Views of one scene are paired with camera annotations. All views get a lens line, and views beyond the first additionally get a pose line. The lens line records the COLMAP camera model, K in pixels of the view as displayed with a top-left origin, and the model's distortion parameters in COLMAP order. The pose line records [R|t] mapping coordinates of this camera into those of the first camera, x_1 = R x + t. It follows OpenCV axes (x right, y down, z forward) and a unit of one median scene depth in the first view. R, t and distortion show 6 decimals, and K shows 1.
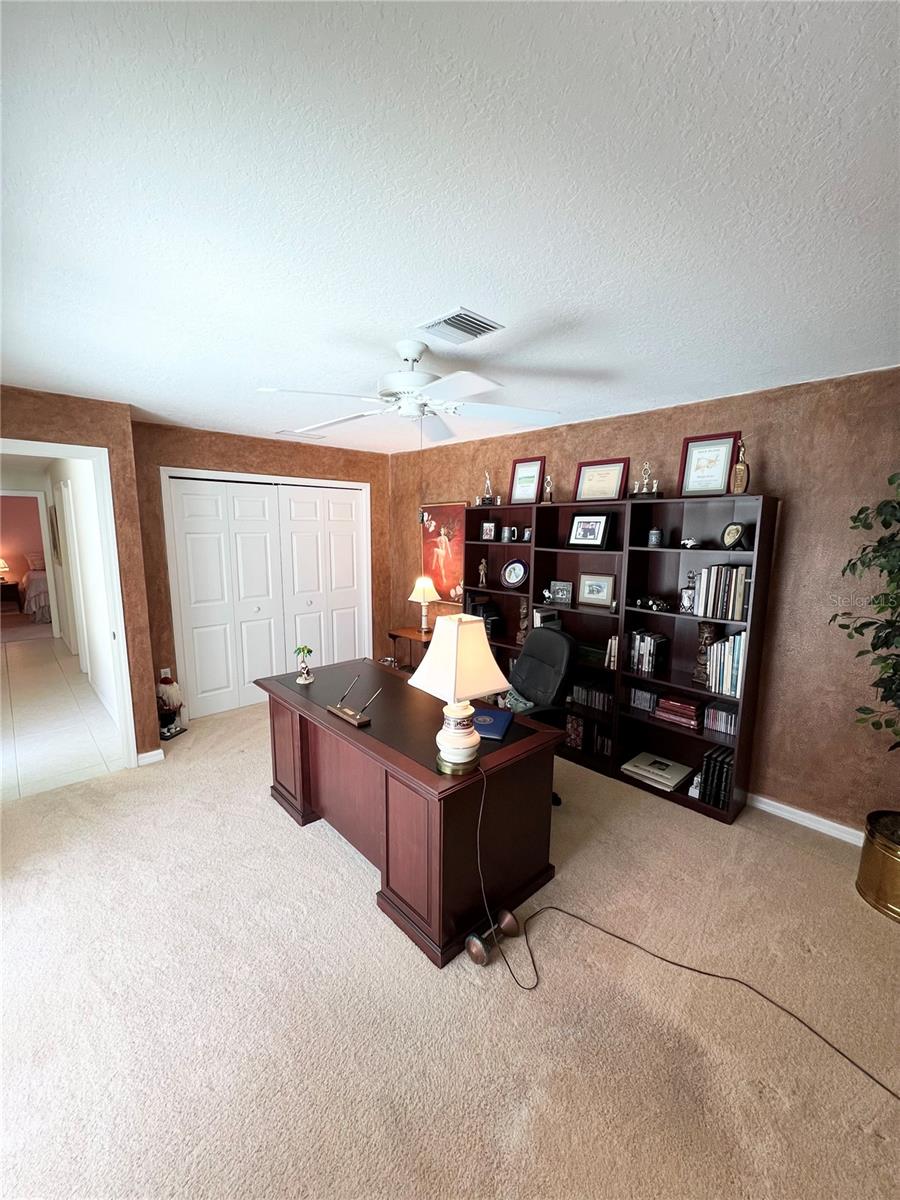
lens RADIAL K [[481.1, 0, 446.9], [0, 481.1, 599.4], [0, 0, 1]] dist [0.002798, 0.000637]
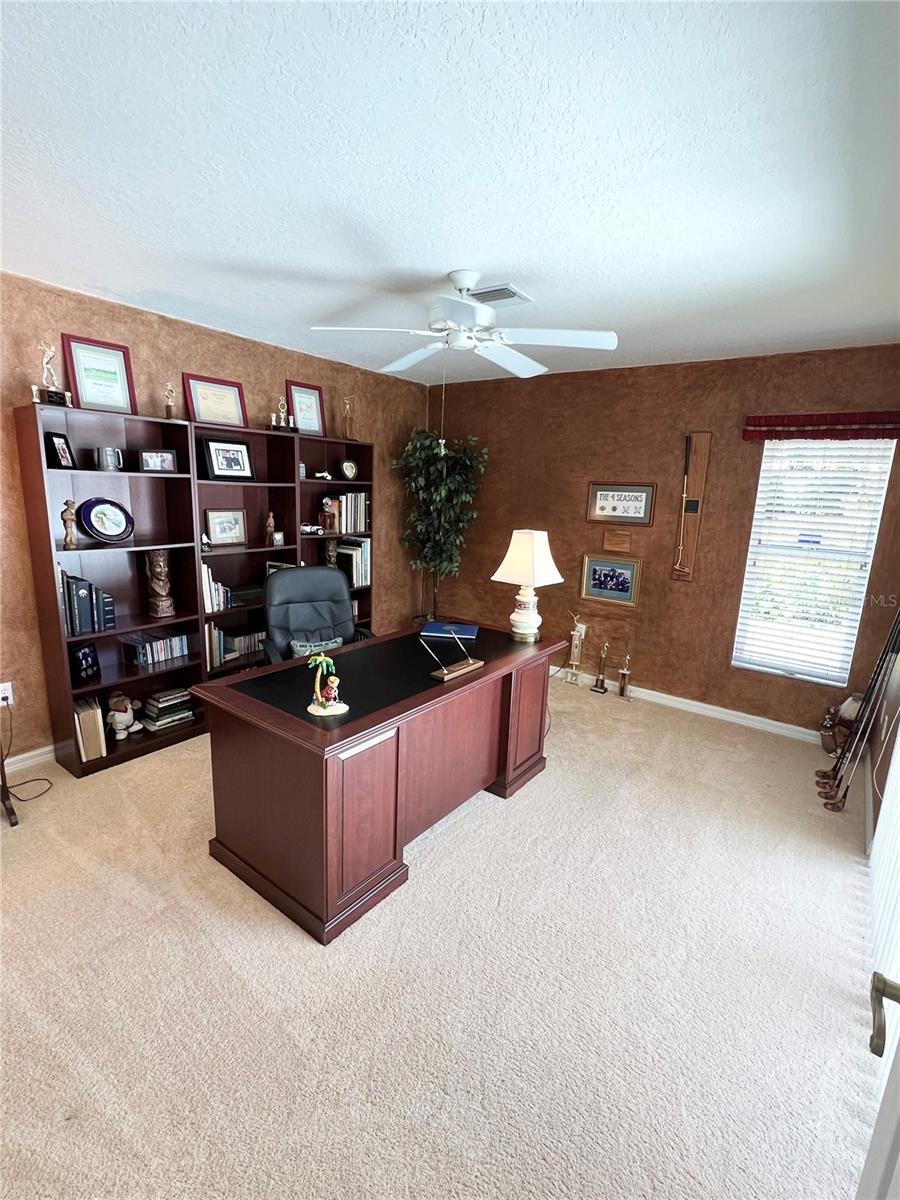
lens RADIAL K [[546.1, 0, 446.7], [0, 546.1, 601.5], [0, 0, 1]] dist [-0.000114, -0.001738]
pose [[-0.180483, -0.219233, 0.958834, -0.798810], [0.108337, 0.964480, 0.240916, -0.091056], [-0.977593, 0.147359, -0.150321, 0.799978]]
